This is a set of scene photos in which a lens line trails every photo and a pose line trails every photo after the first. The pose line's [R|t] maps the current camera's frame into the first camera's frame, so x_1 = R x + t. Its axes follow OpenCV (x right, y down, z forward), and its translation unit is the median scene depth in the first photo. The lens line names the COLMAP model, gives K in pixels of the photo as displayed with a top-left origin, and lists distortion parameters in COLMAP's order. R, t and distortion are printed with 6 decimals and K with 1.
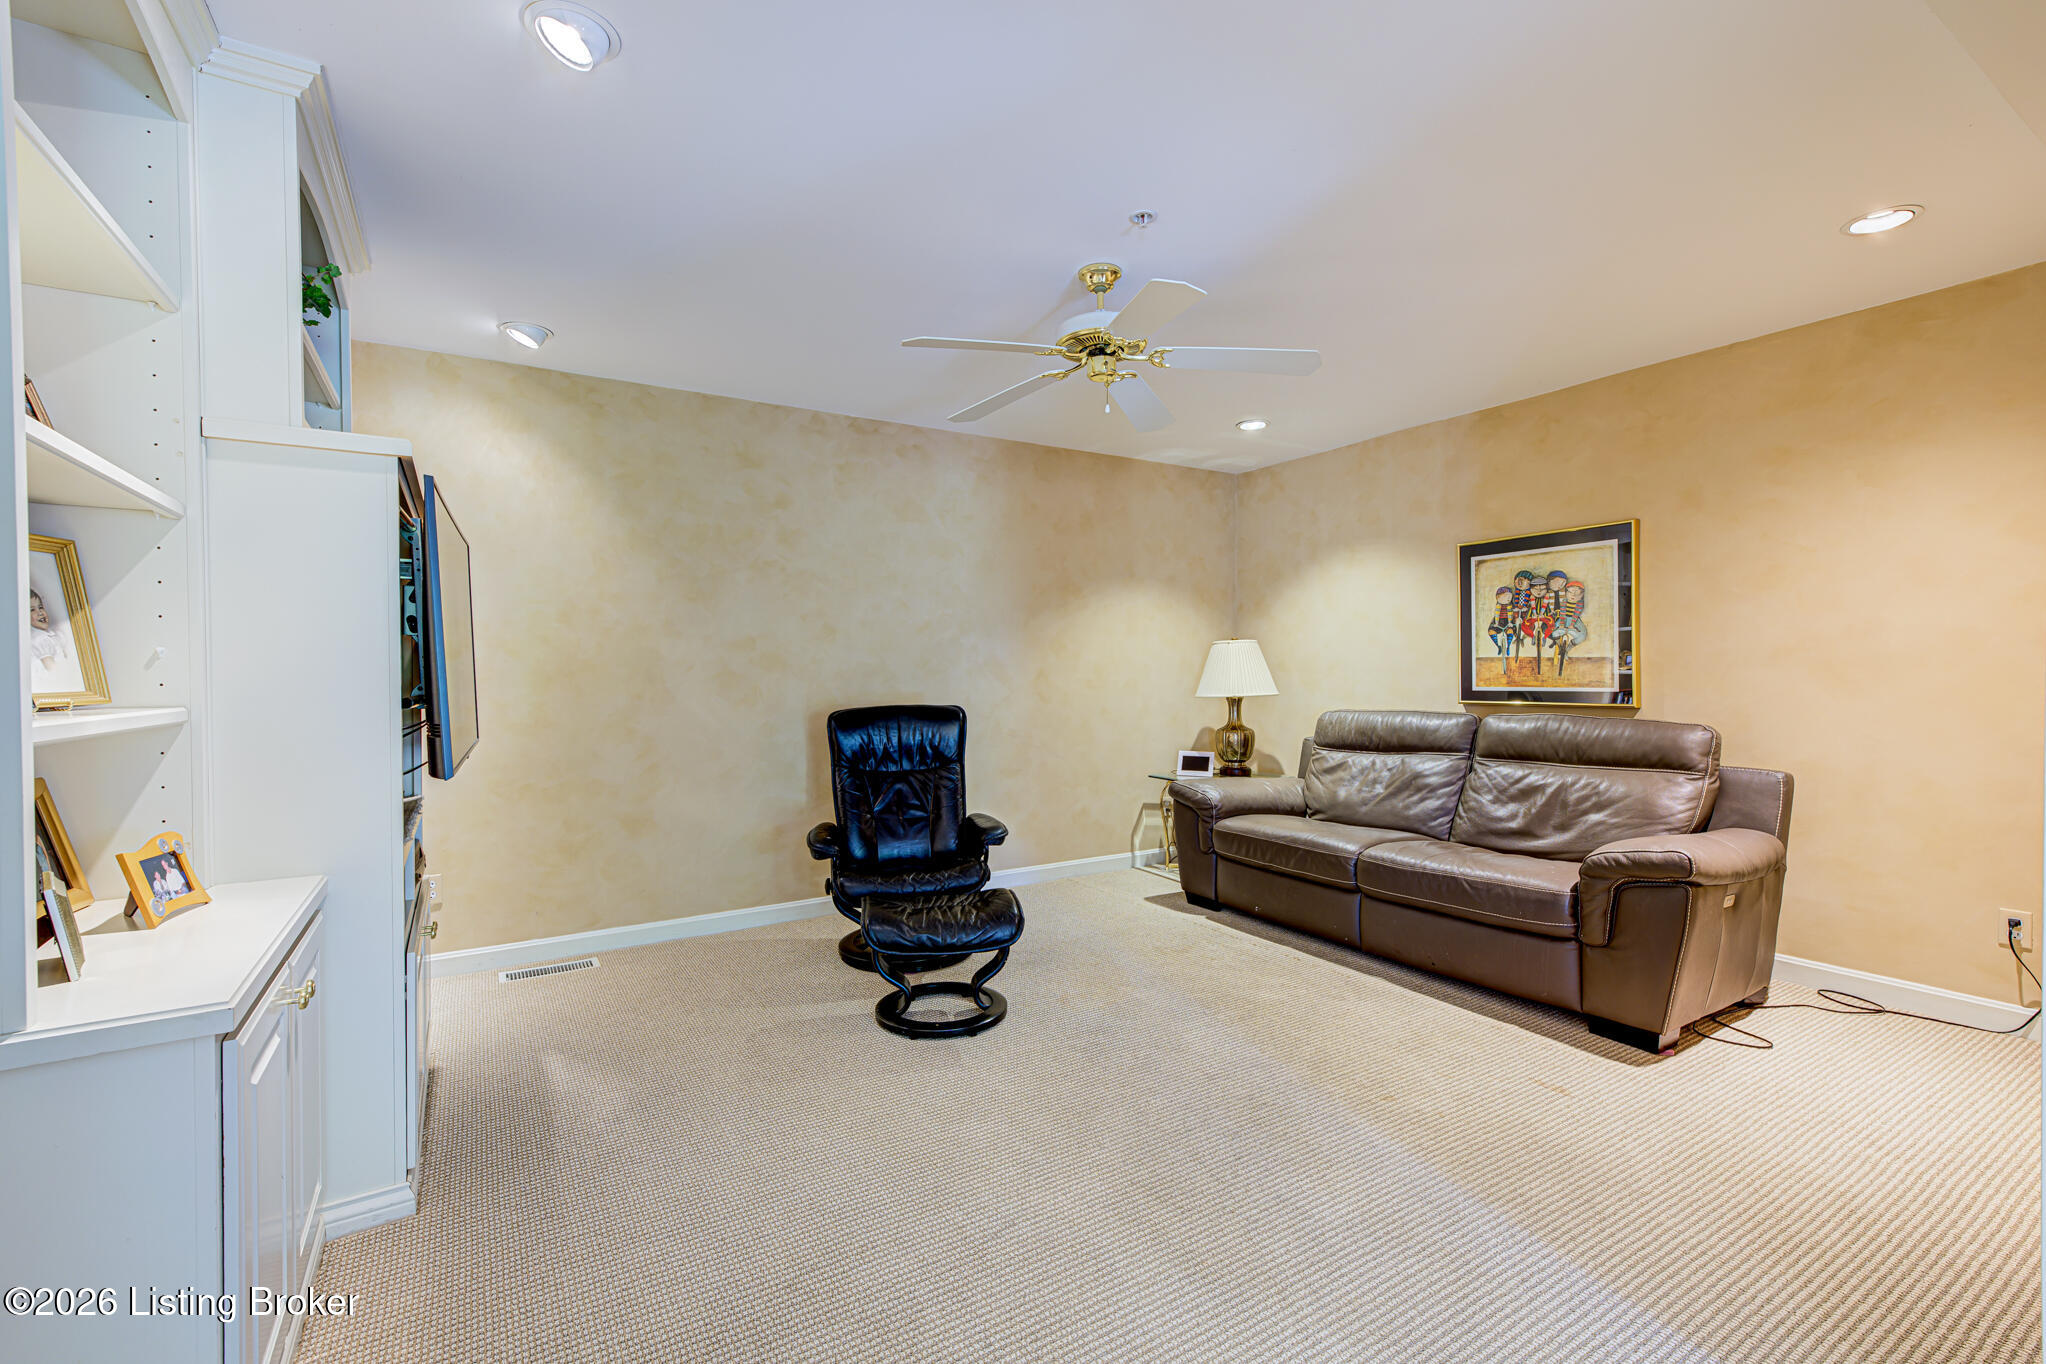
lens RADIAL K [[915.0, 0, 1020.6], [0, 915.0, 673.4], [0, 0, 1]] dist [0.002526, 0.000407]
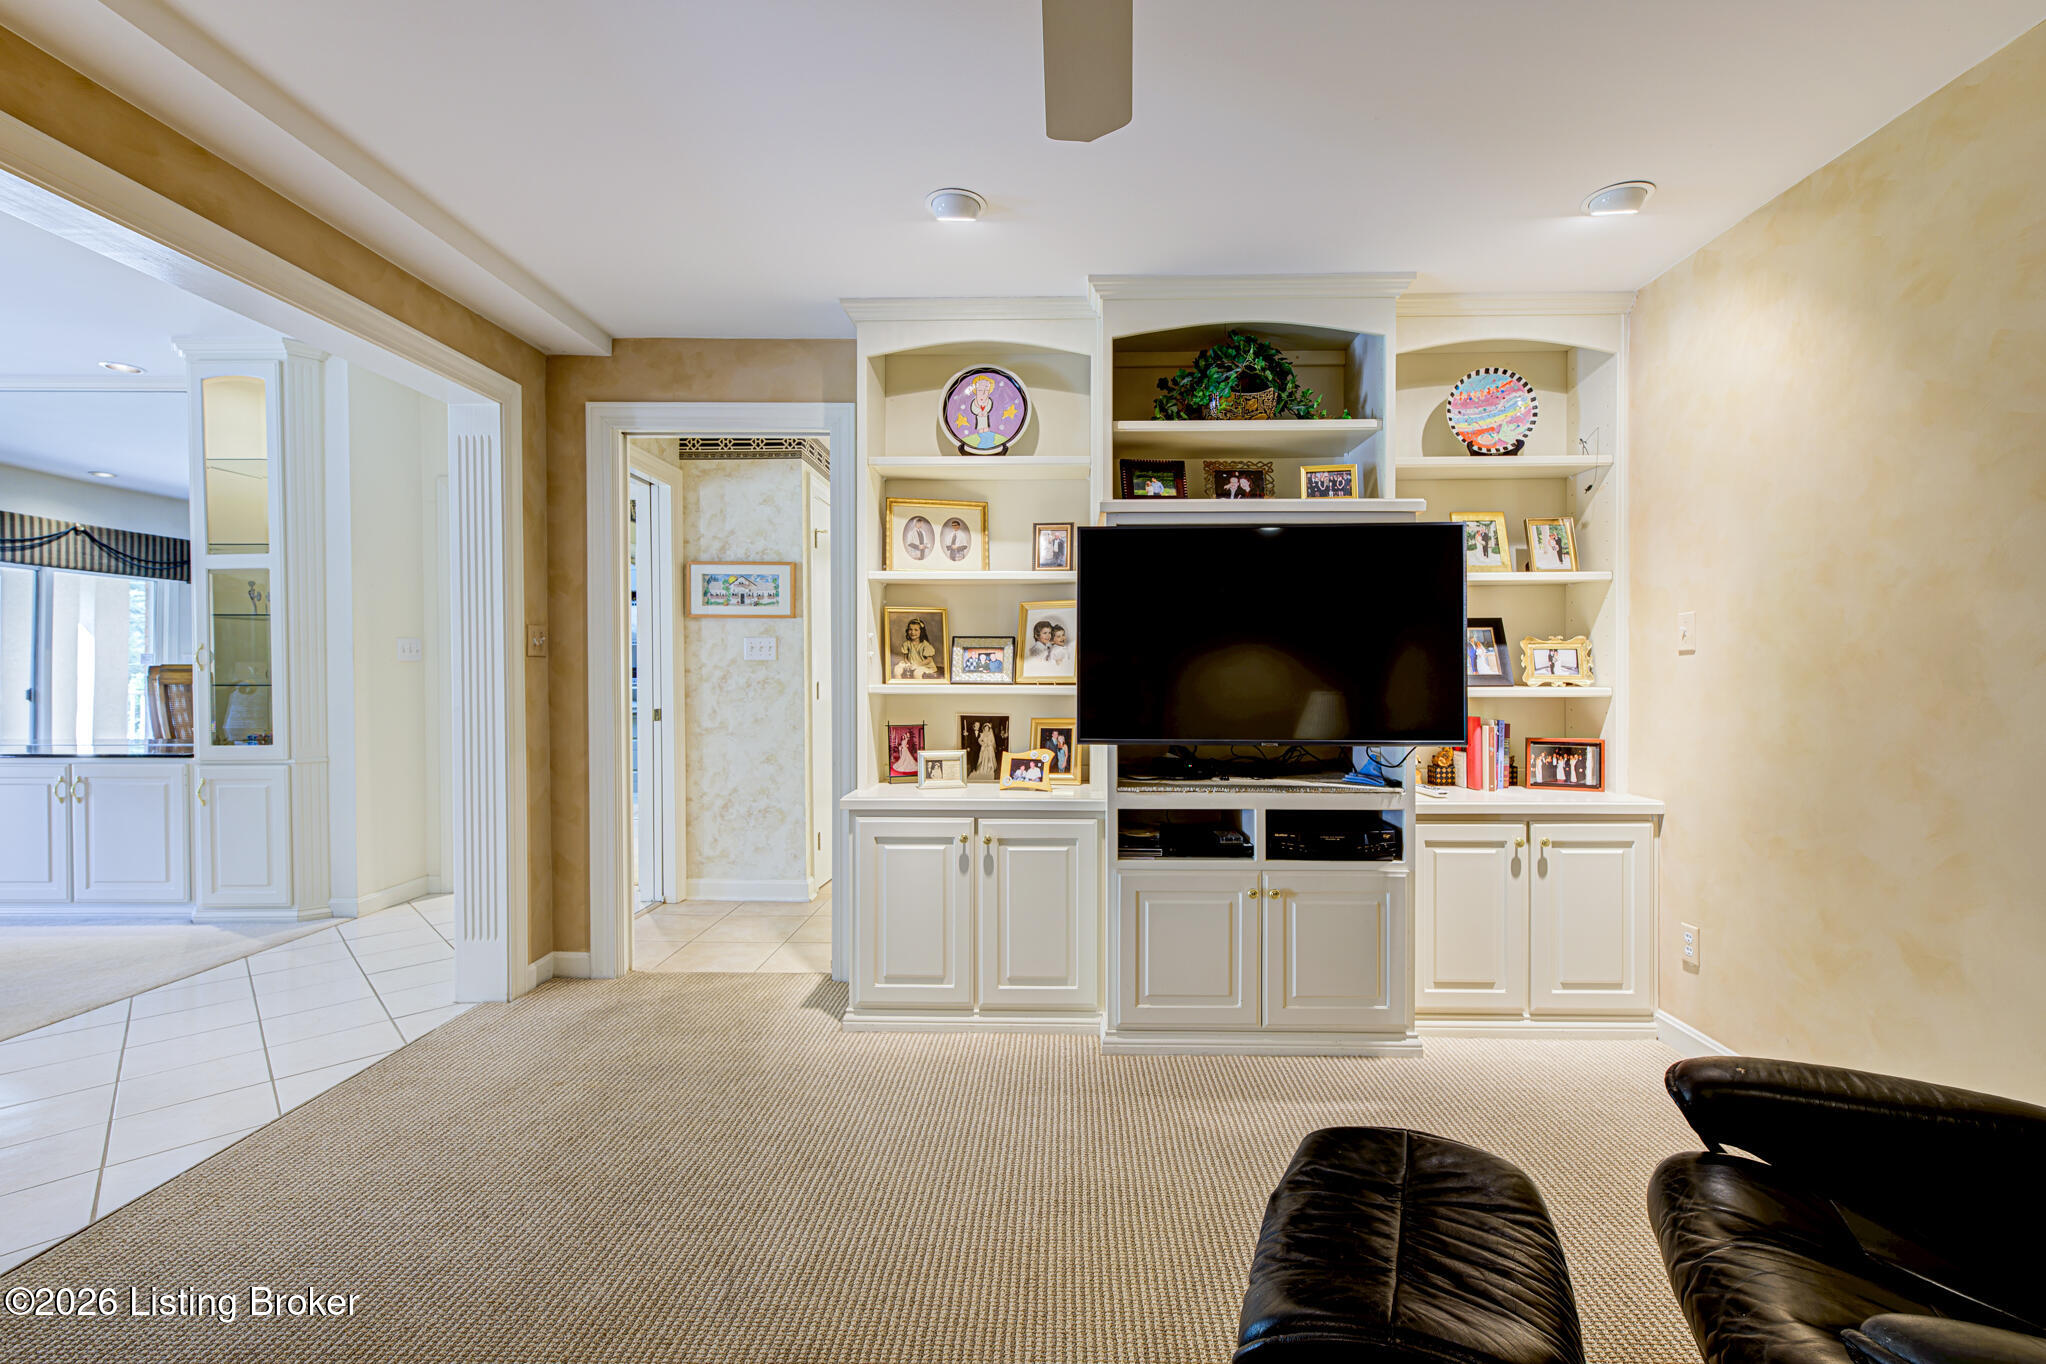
lens RADIAL K [[915.0, 0, 1025.7], [0, 915.0, 683.1], [0, 0, 1]] dist [0.002526, 0.000407]
pose [[-0.563520, 0.015457, -0.825958, 0.295775], [0.002630, 0.999853, 0.016917, -0.001503], [0.826098, 0.007361, -0.563478, 0.903743]]
